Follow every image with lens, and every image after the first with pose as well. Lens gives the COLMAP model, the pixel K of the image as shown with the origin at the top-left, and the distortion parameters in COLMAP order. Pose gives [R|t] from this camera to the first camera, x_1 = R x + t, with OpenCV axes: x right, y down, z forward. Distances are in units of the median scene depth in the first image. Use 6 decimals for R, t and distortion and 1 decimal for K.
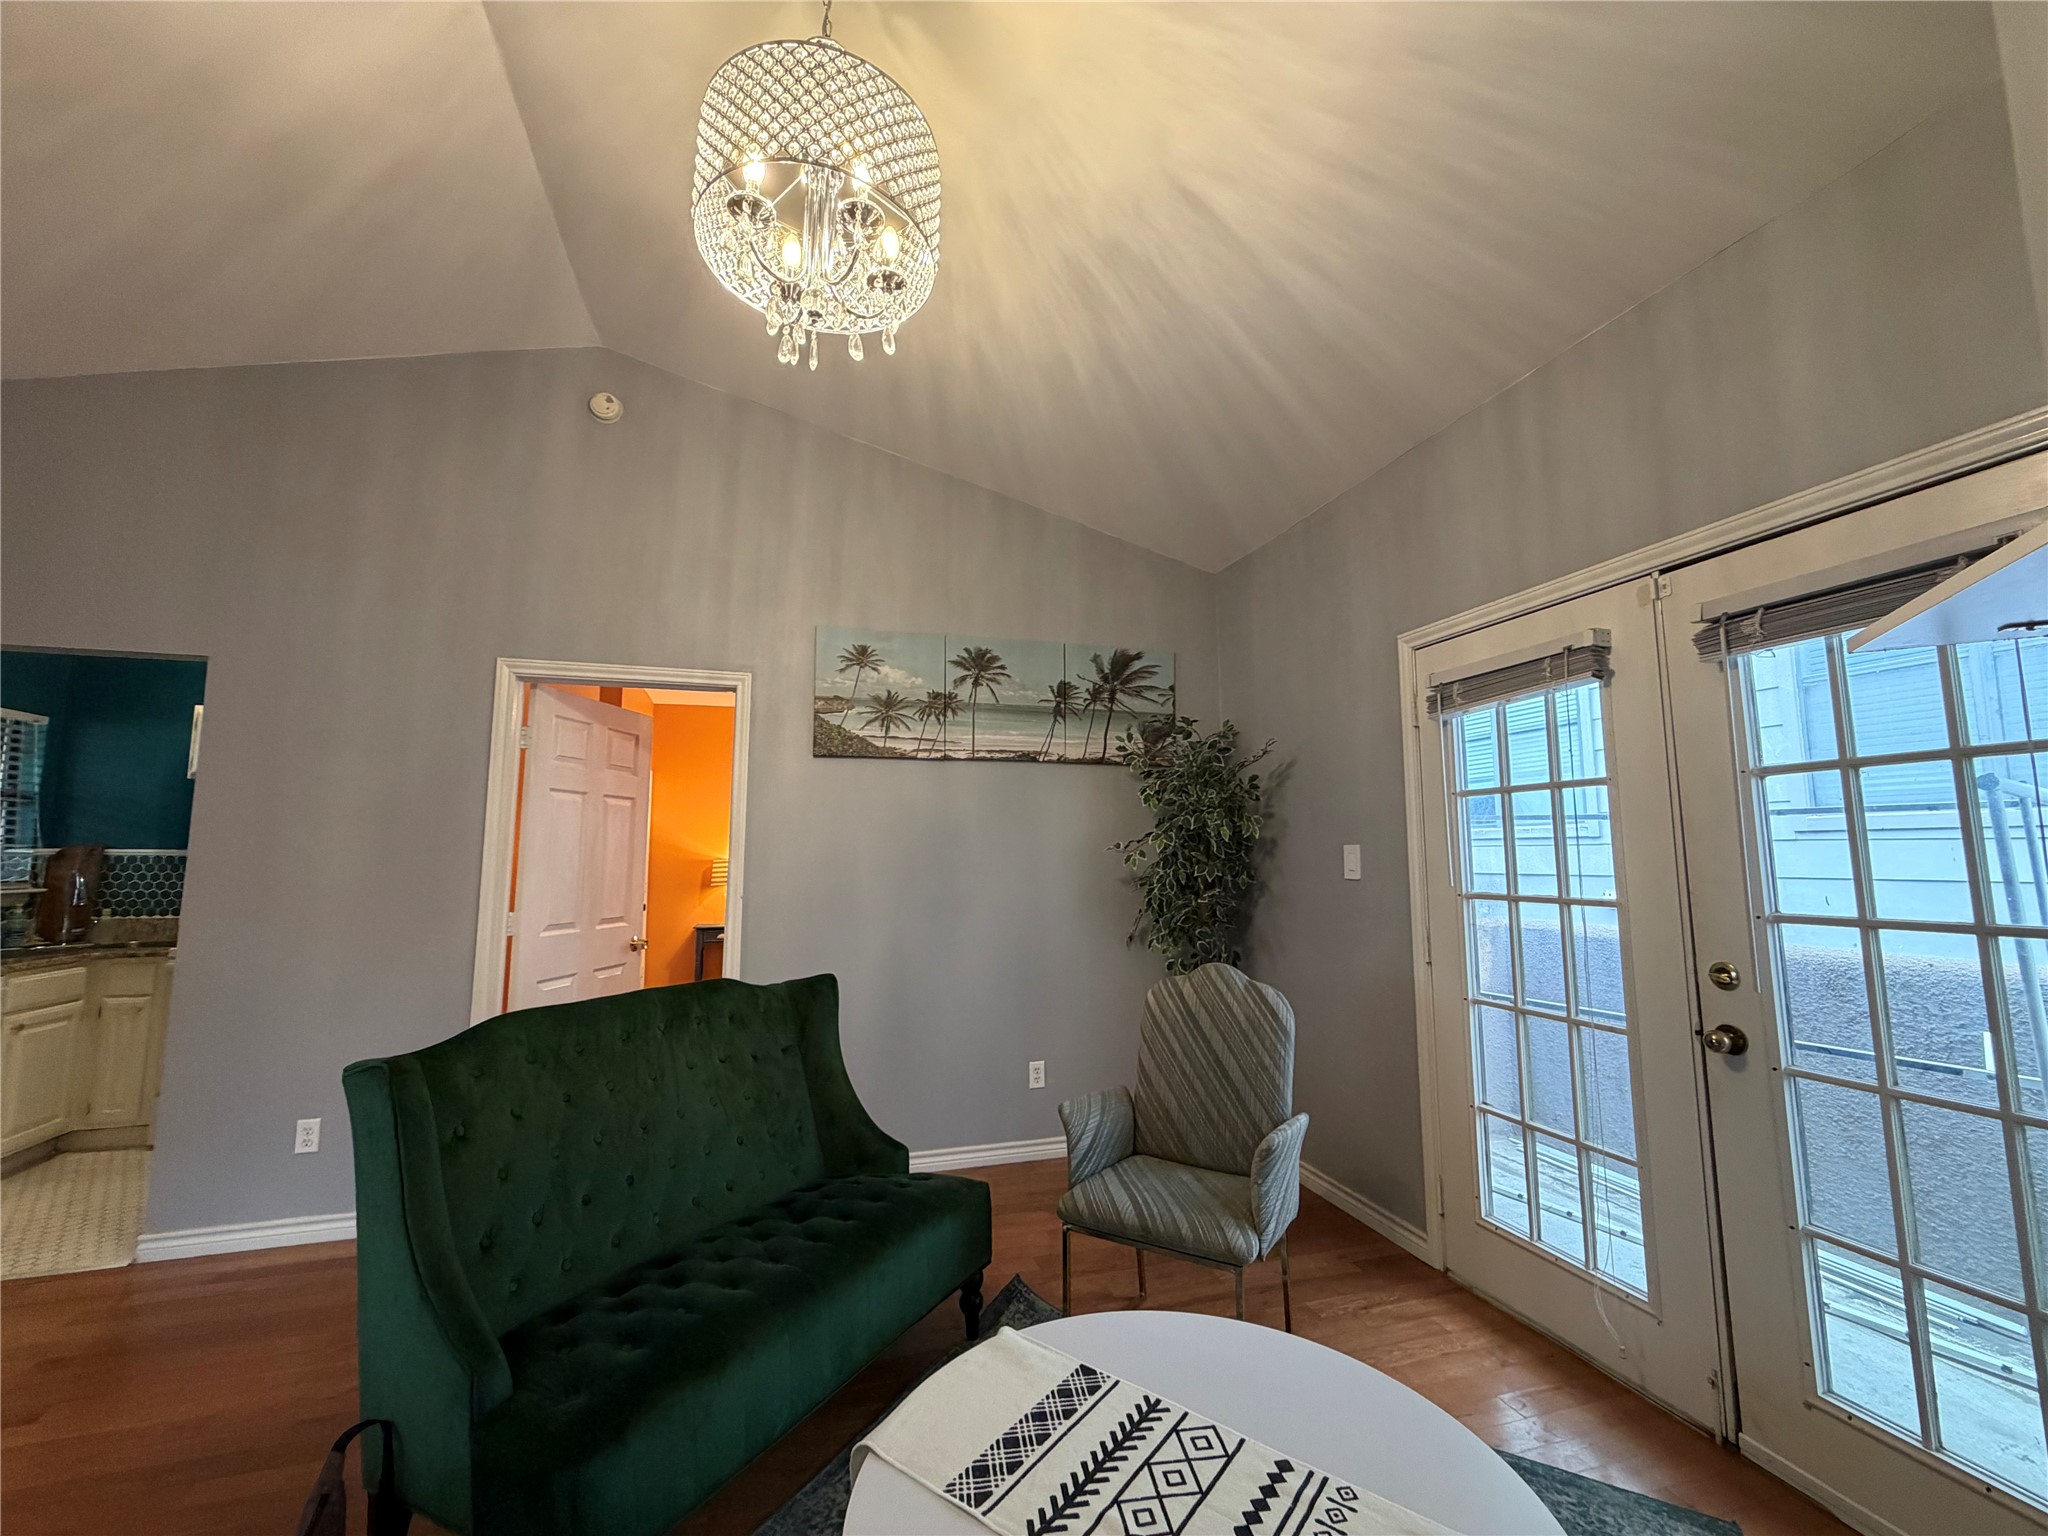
lens RADIAL K [[819.7, 0, 1020.4], [0, 819.7, 766.3], [0, 0, 1]] dist [0.000710, 0.000071]
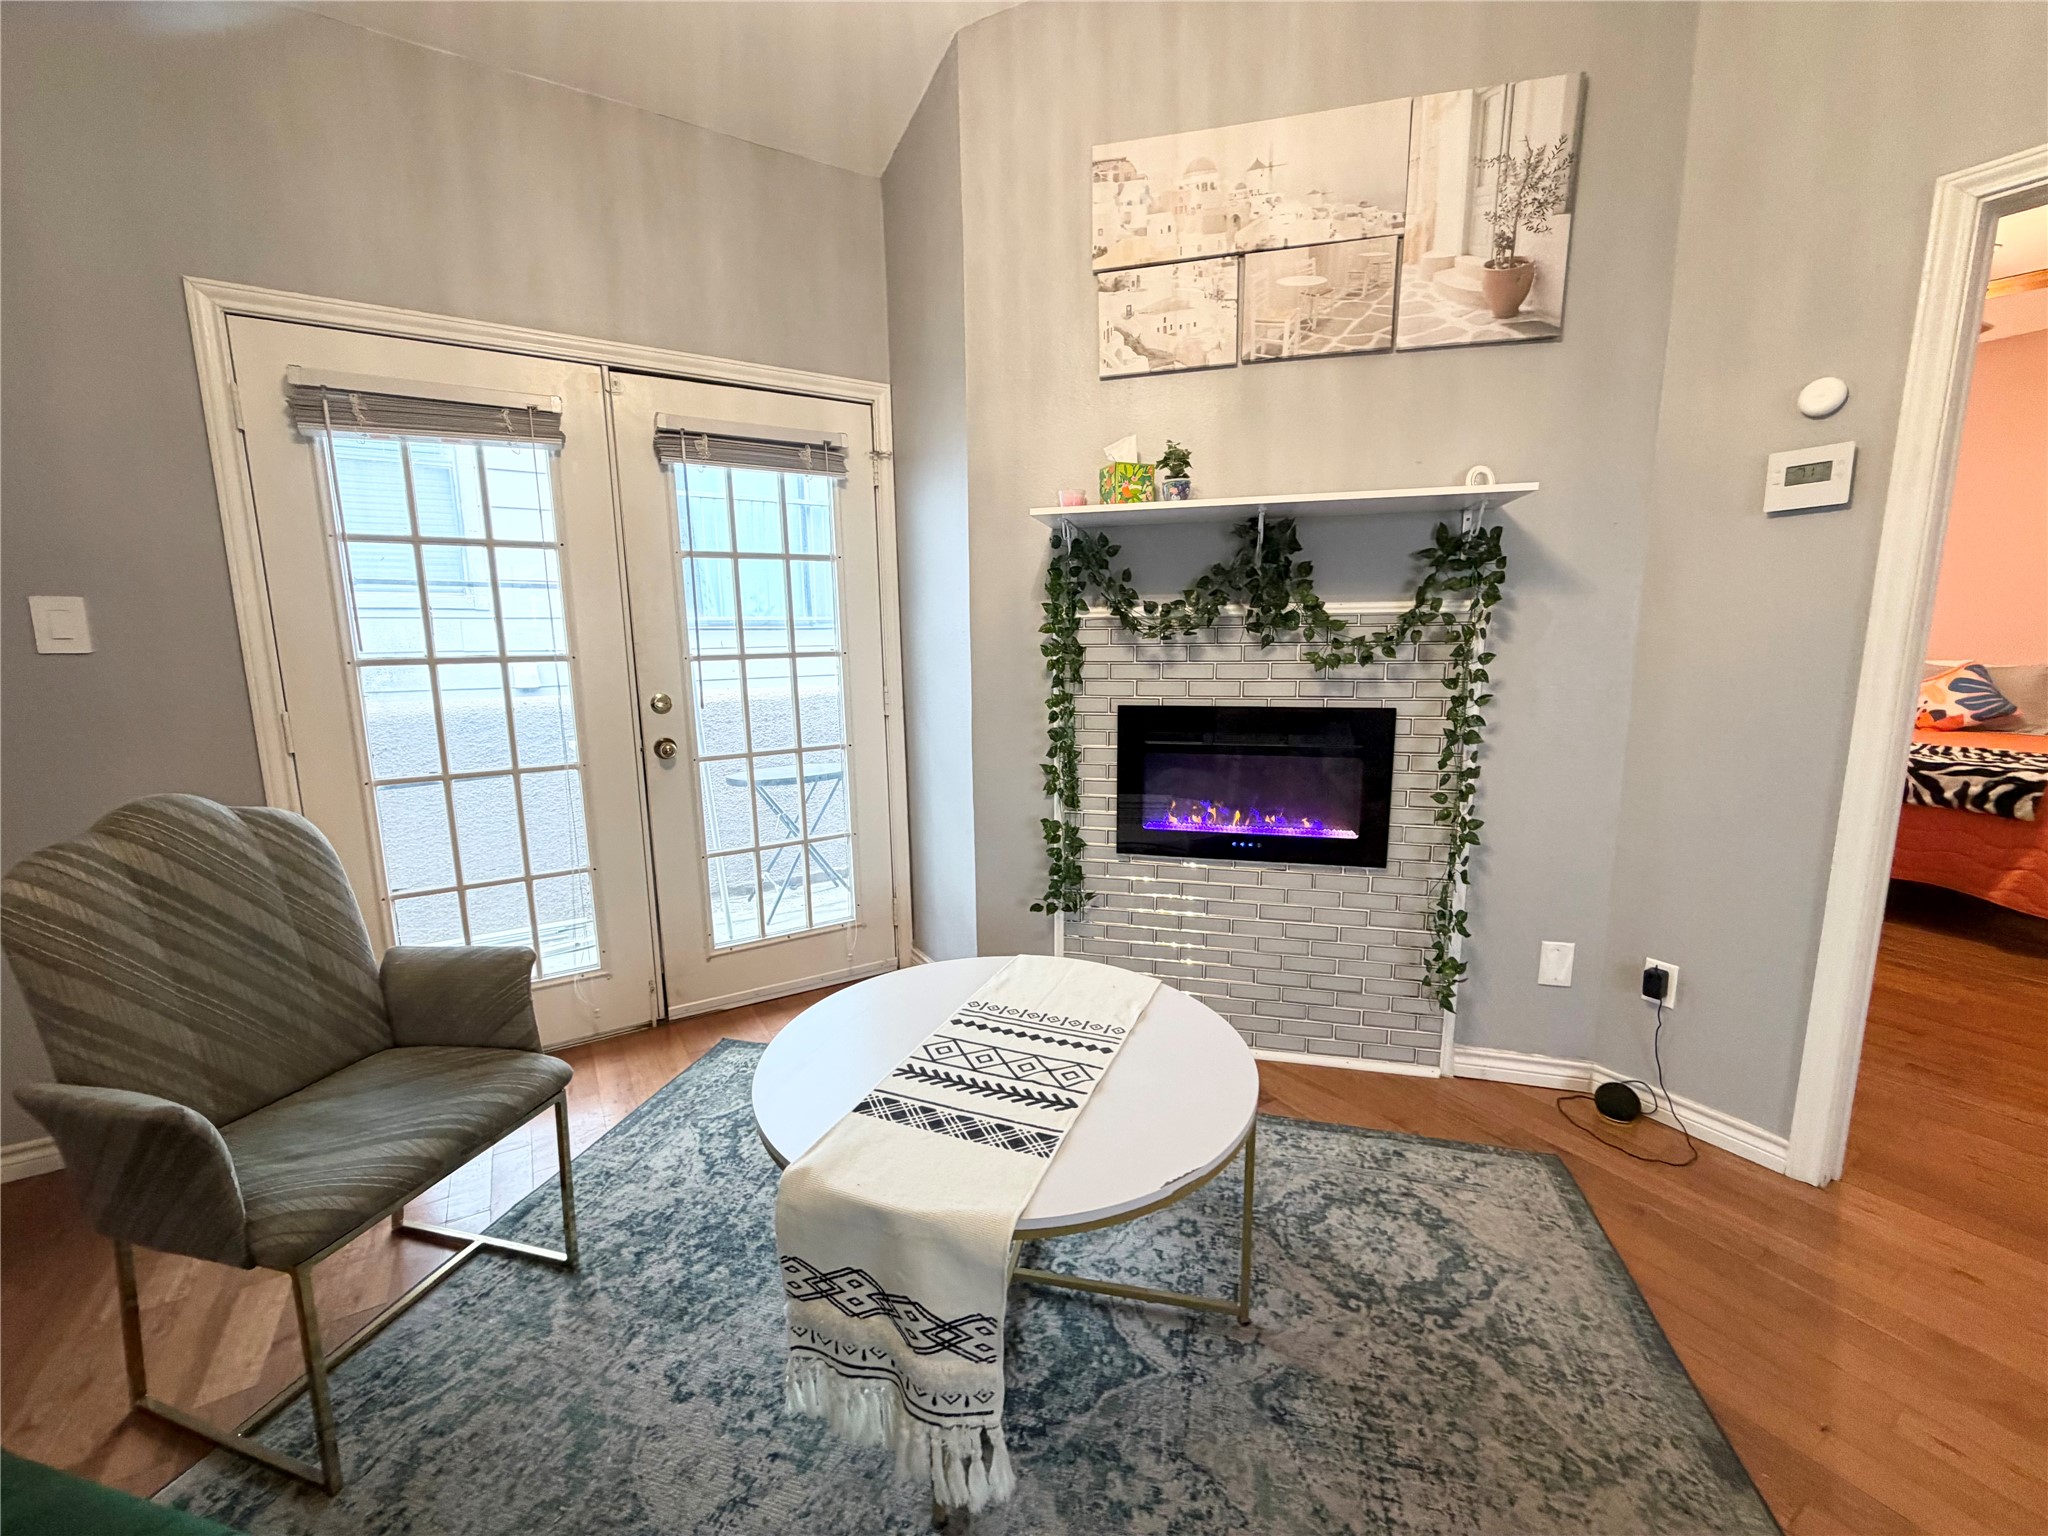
lens RADIAL K [[819.7, 0, 1020.4], [0, 819.7, 766.3], [0, 0, 1]] dist [0.000710, 0.000071]
pose [[-0.261961, -0.151914, 0.953047, -0.622476], [-0.091042, 0.987019, 0.132304, 0.124429], [-0.960775, -0.052109, -0.272391, 0.798439]]
